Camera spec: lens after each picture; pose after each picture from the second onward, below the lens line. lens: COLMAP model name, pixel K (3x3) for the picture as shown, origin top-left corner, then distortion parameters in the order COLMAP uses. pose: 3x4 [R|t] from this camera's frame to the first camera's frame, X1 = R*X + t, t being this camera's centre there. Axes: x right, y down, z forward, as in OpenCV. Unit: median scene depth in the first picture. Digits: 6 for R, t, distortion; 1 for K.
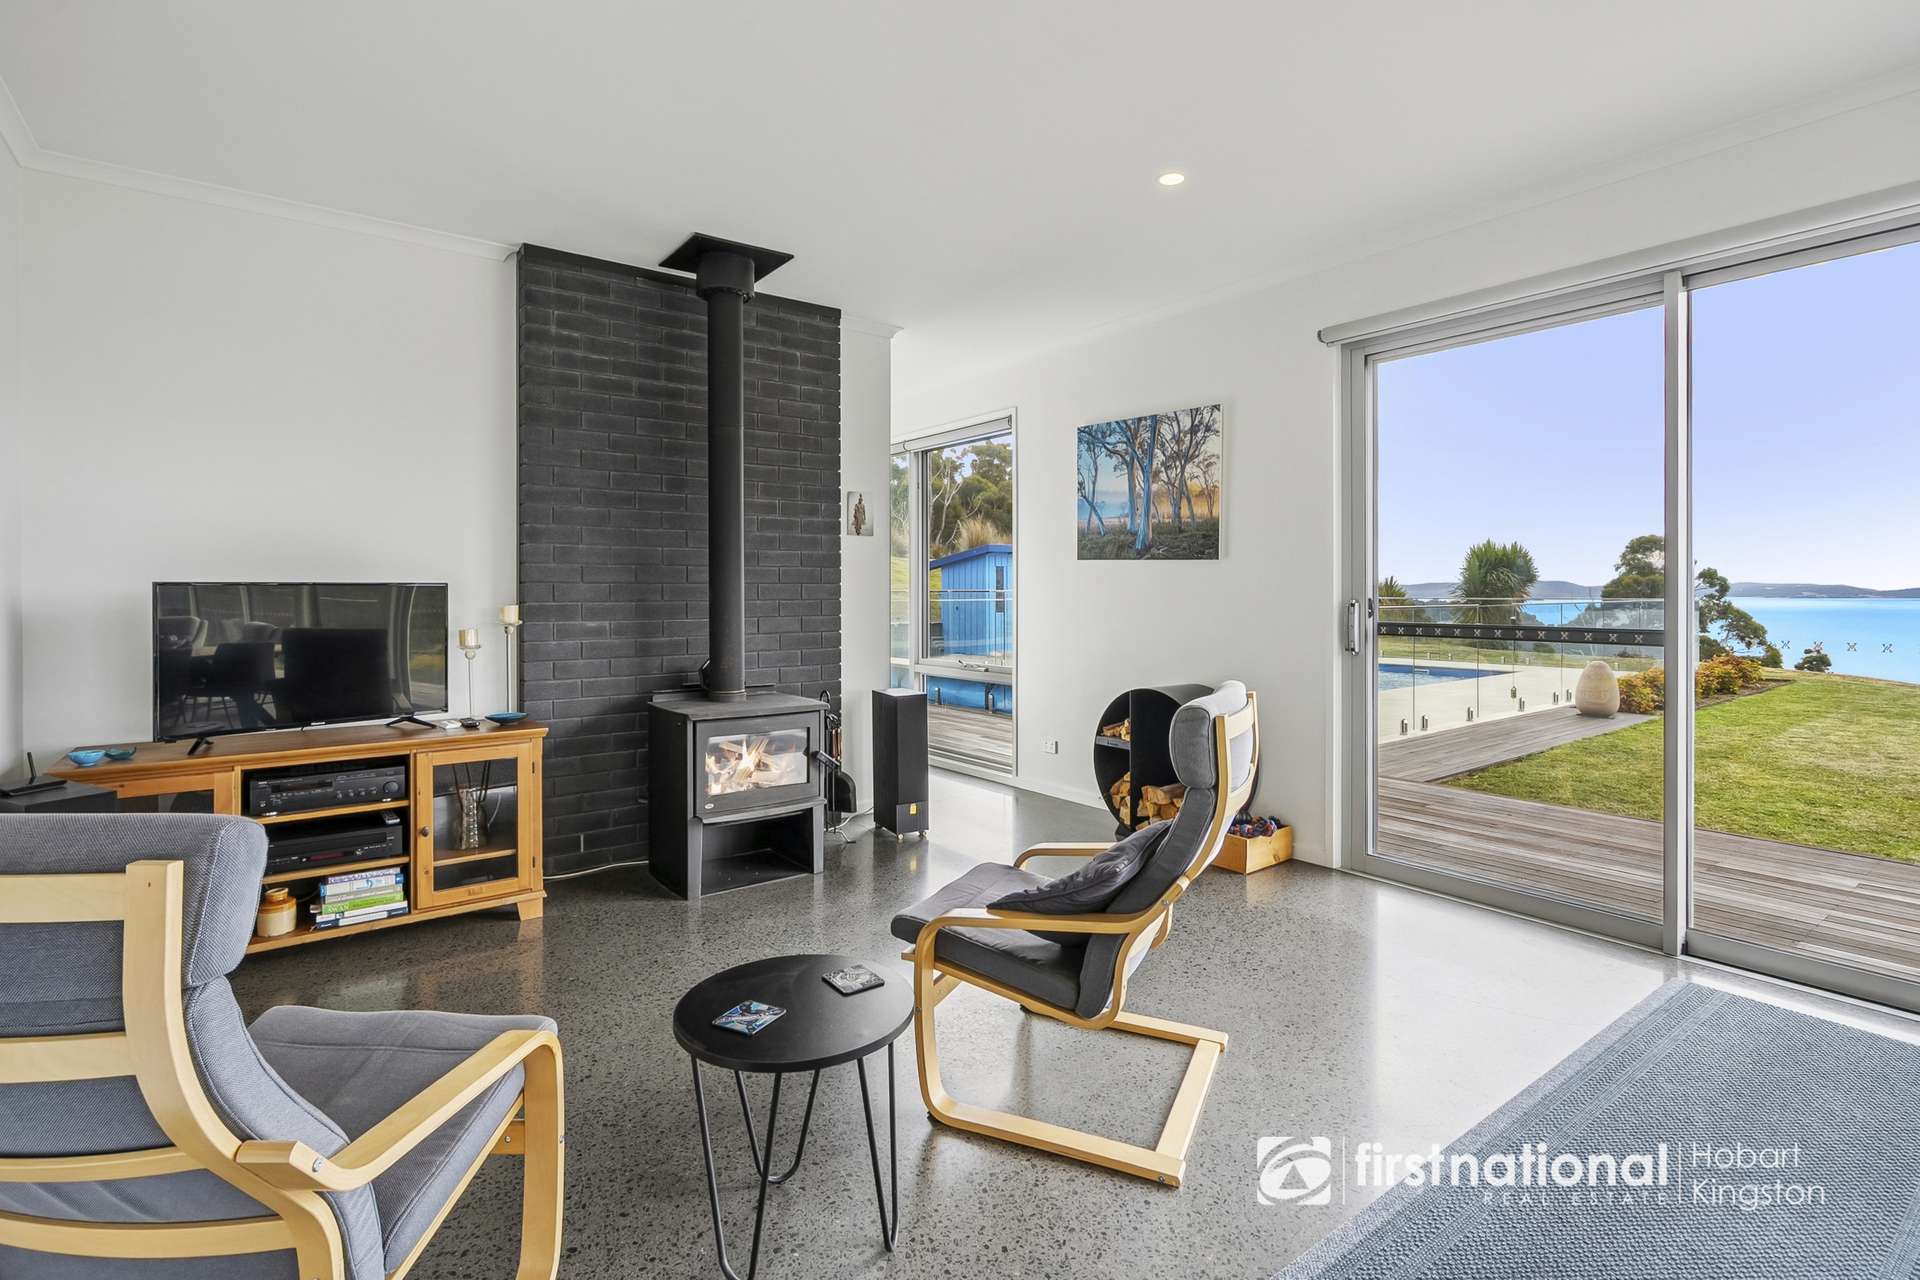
lens RADIAL K [[911.5, 0, 953.3], [0, 911.5, 592.2], [0, 0, 1]] dist [-0.000393, 0.000949]
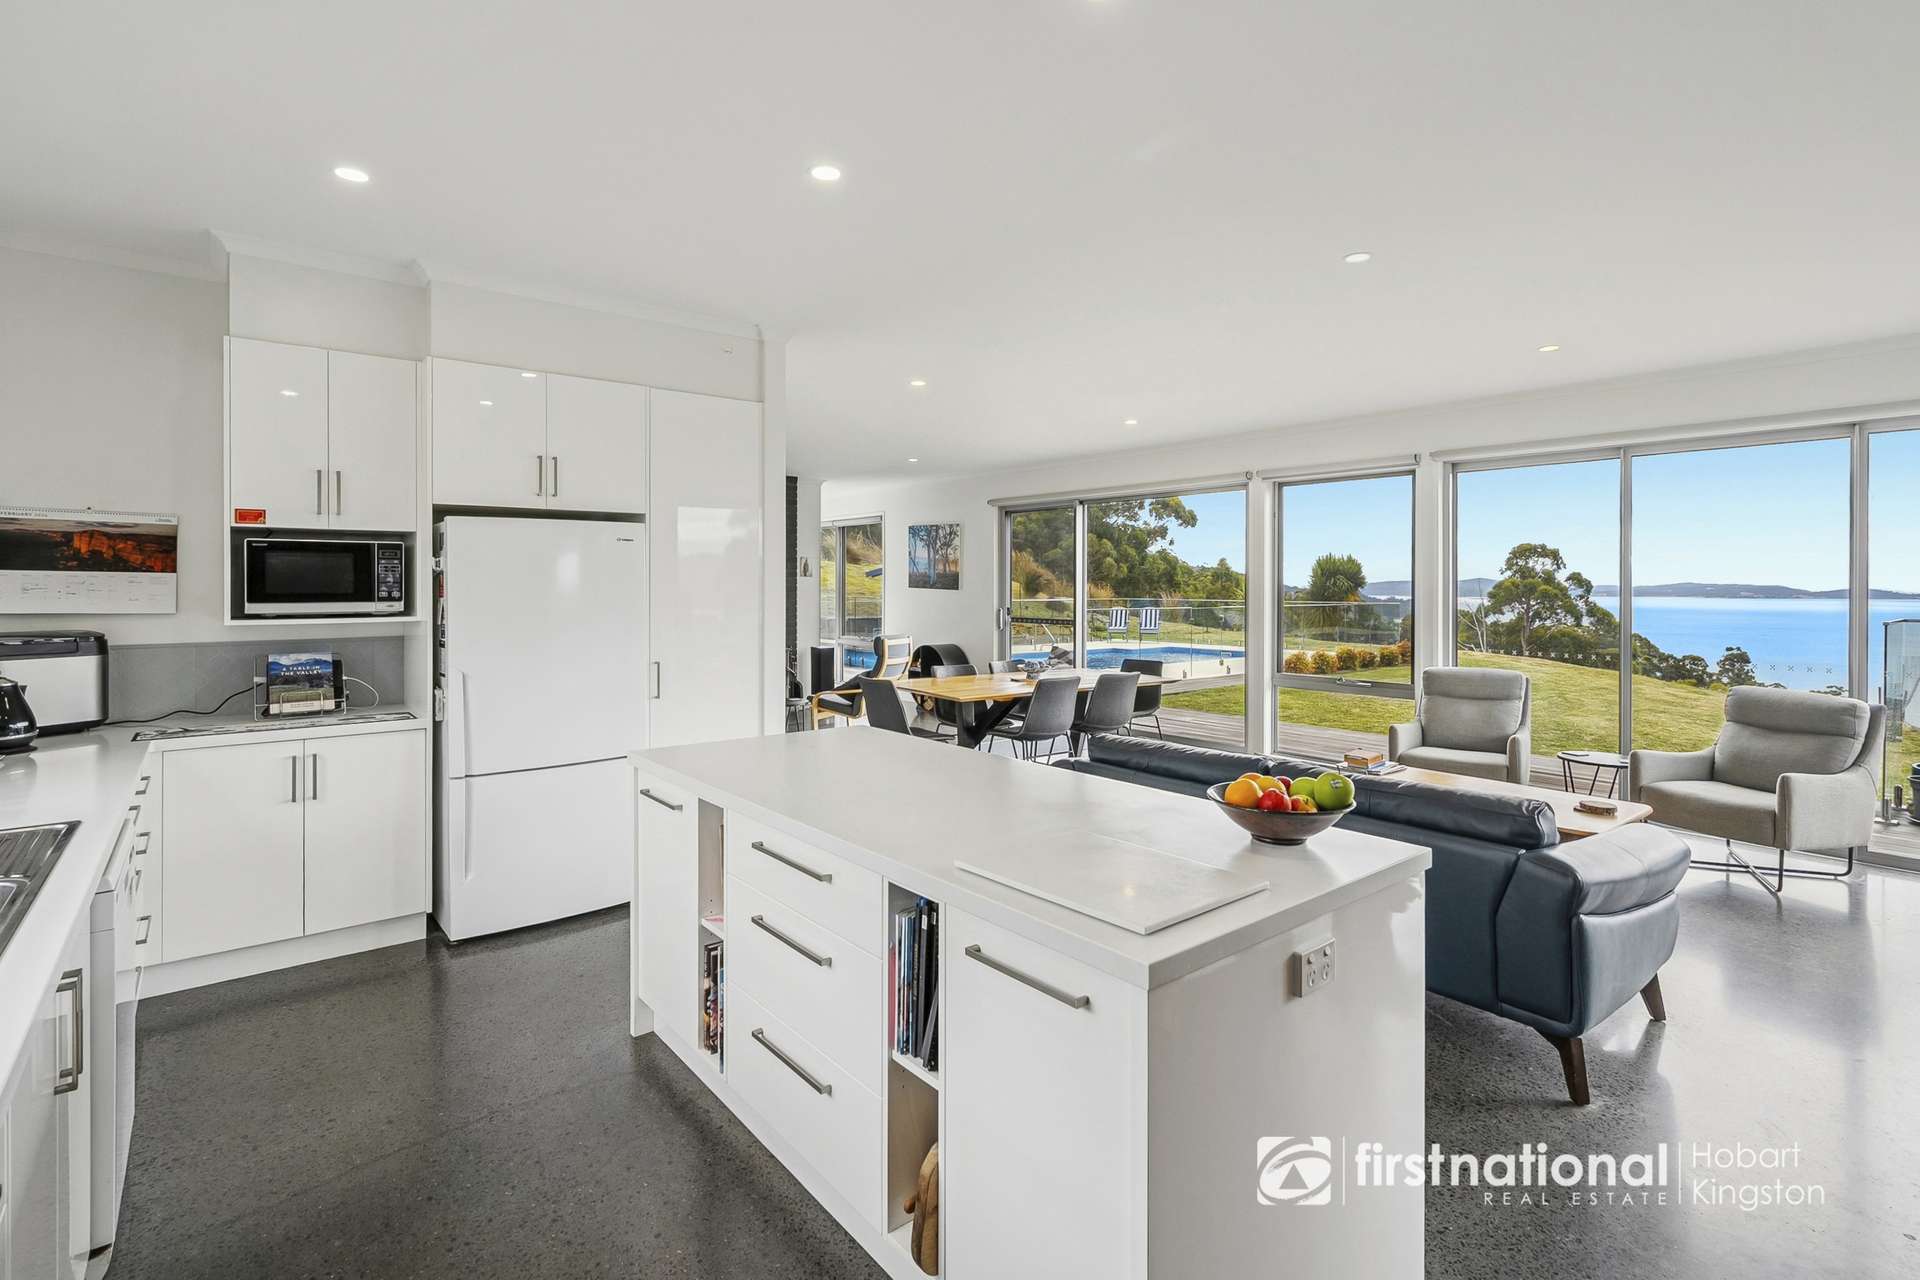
lens RADIAL K [[921.8, 0, 957.9], [0, 921.8, 589.1], [0, 0, 1]] dist [0.005155, -0.000287]
pose [[0.999196, 0.004471, 0.039840, 0.189993], [-0.004513, 0.999989, 0.000951, -0.039603], [-0.039836, -0.001130, 0.999206, -1.339533]]
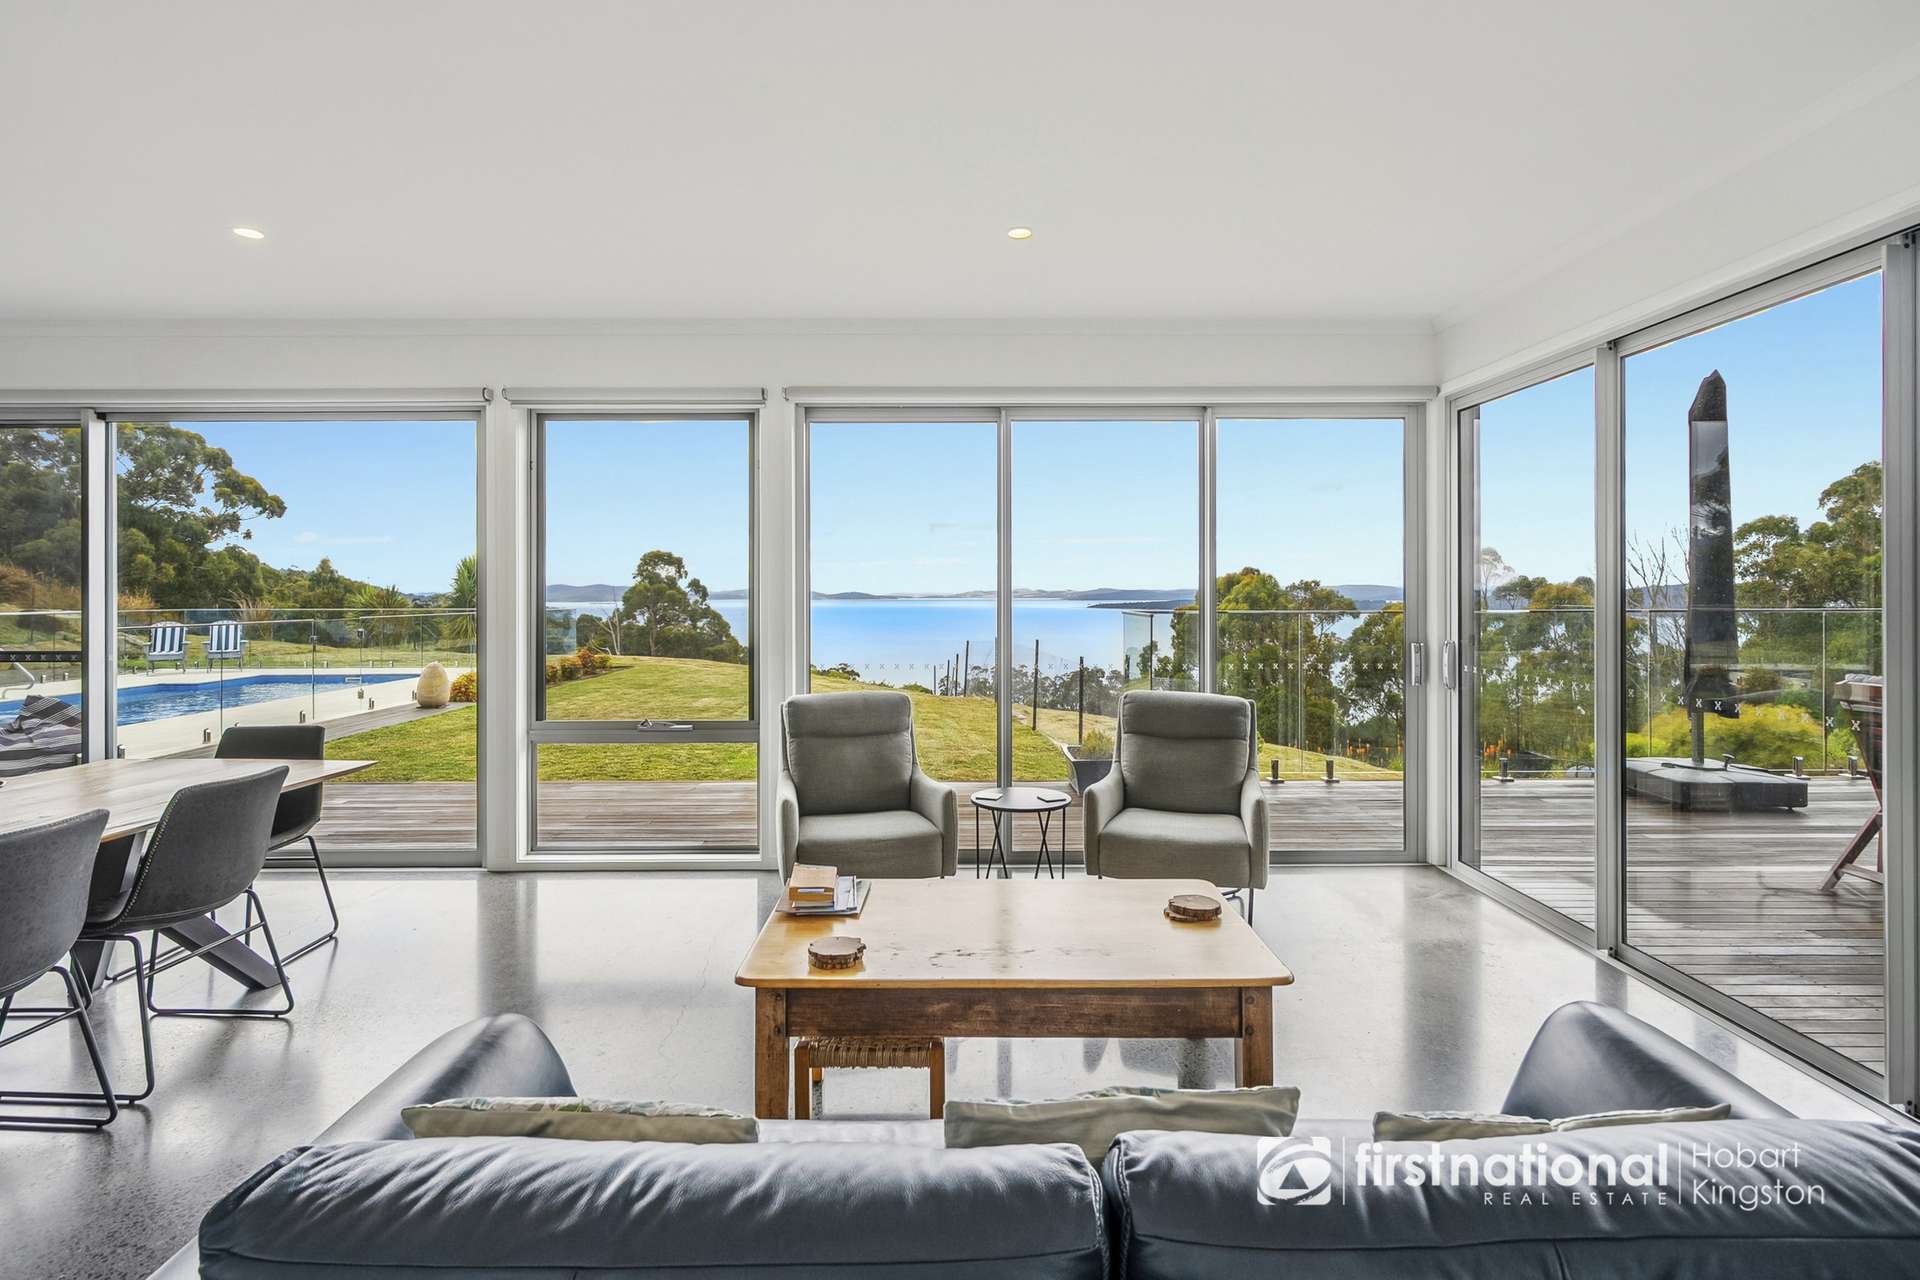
lens RADIAL K [[921.8, 0, 957.9], [0, 921.8, 589.1], [0, 0, 1]] dist [0.005155, -0.000287]
pose [[0.600338, 0.002155, 0.799743, 0.290745], [0.004484, 0.999972, -0.006061, -0.027948], [-0.799734, 0.007225, 0.600312, -0.693899]]
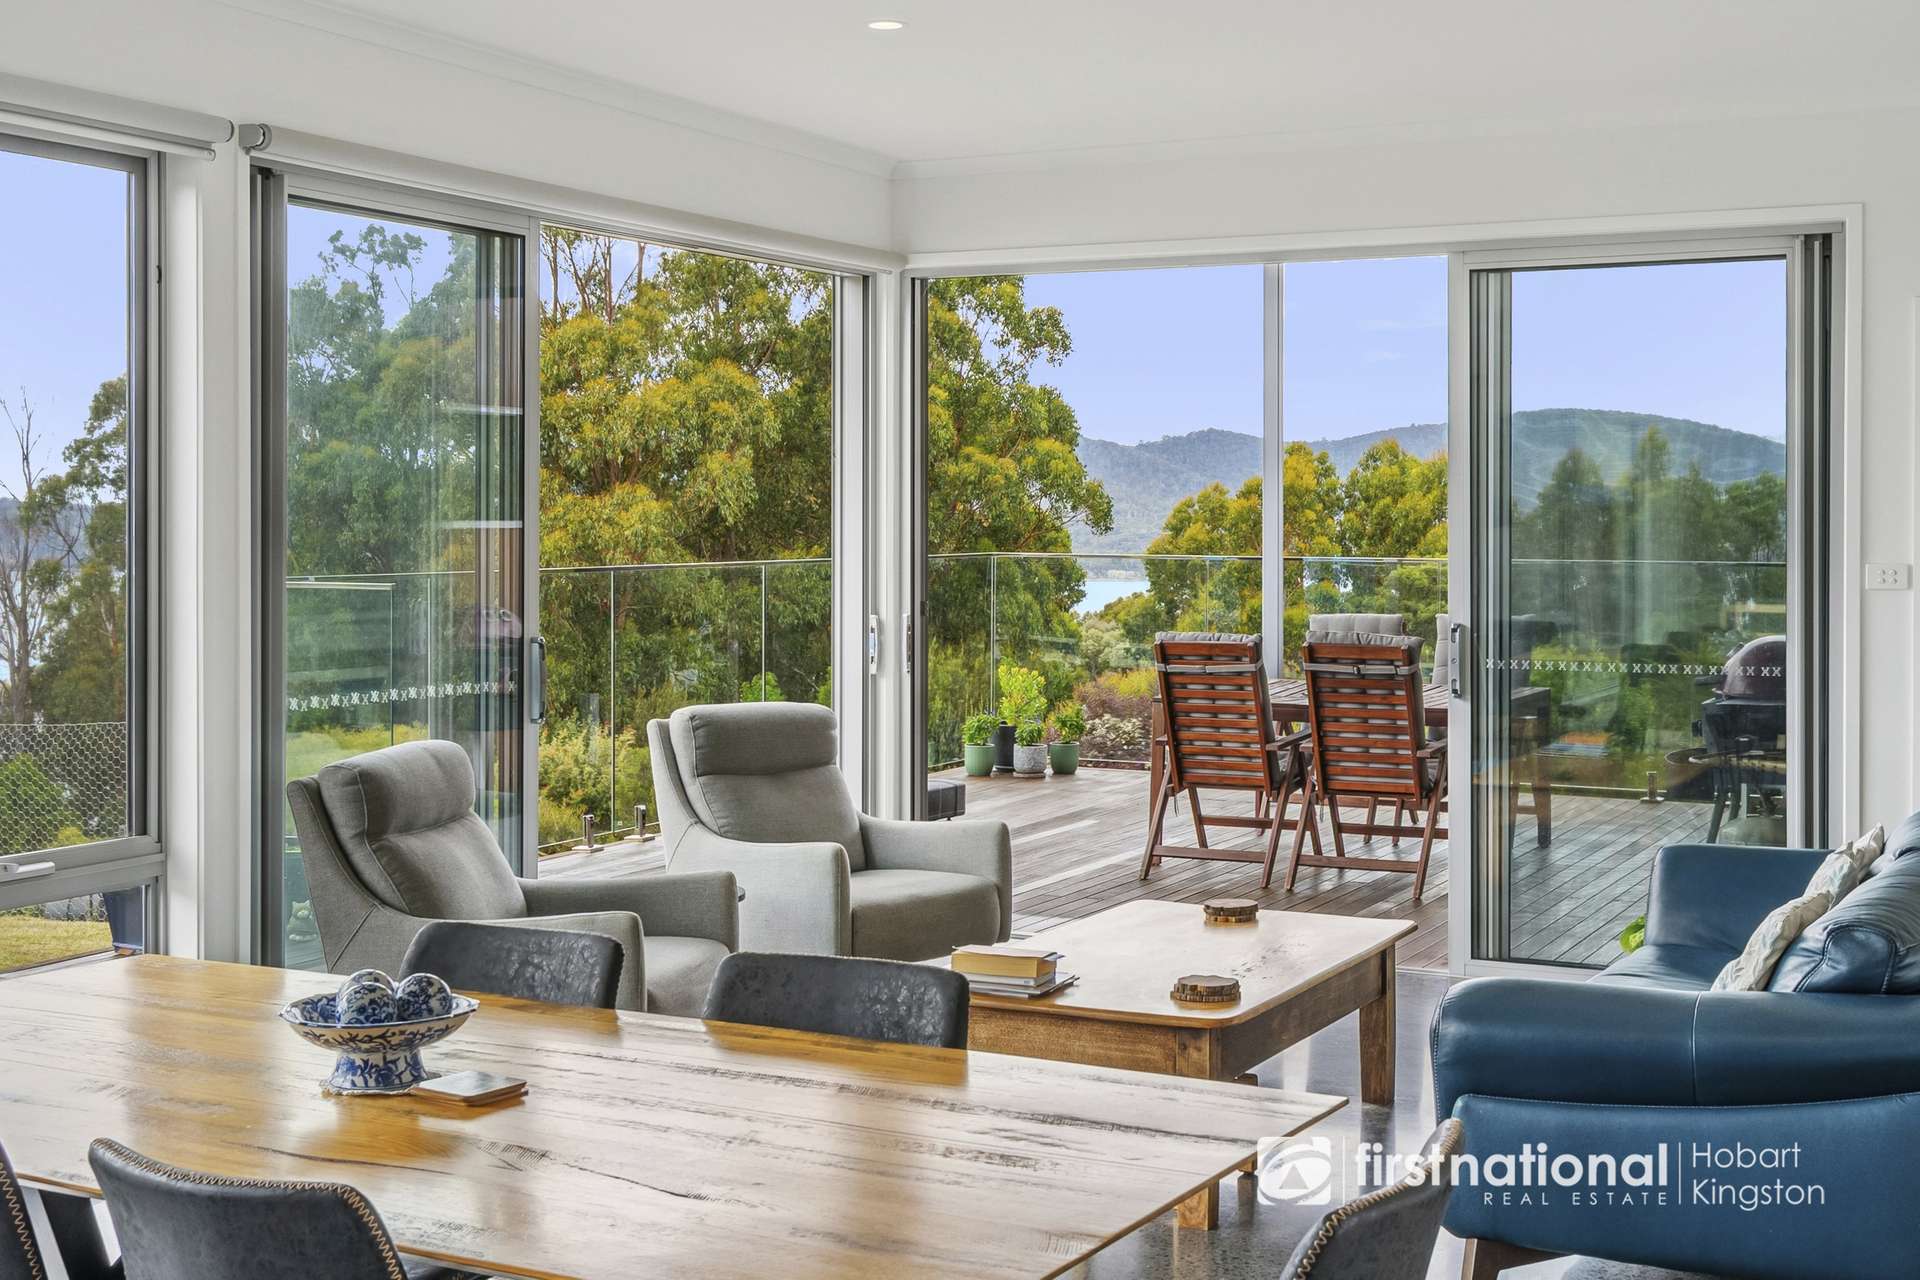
lens RADIAL K [[2399.2, 0, 956.4], [0, 2399.2, 522.7], [0, 0, 1]] dist [-0.008664, 0.009451]
pose [[-0.435189, -0.003268, 0.900333, -0.299032], [0.001854, 0.999988, 0.004526, -0.054219], [-0.900337, 0.003638, -0.435178, 0.280259]]
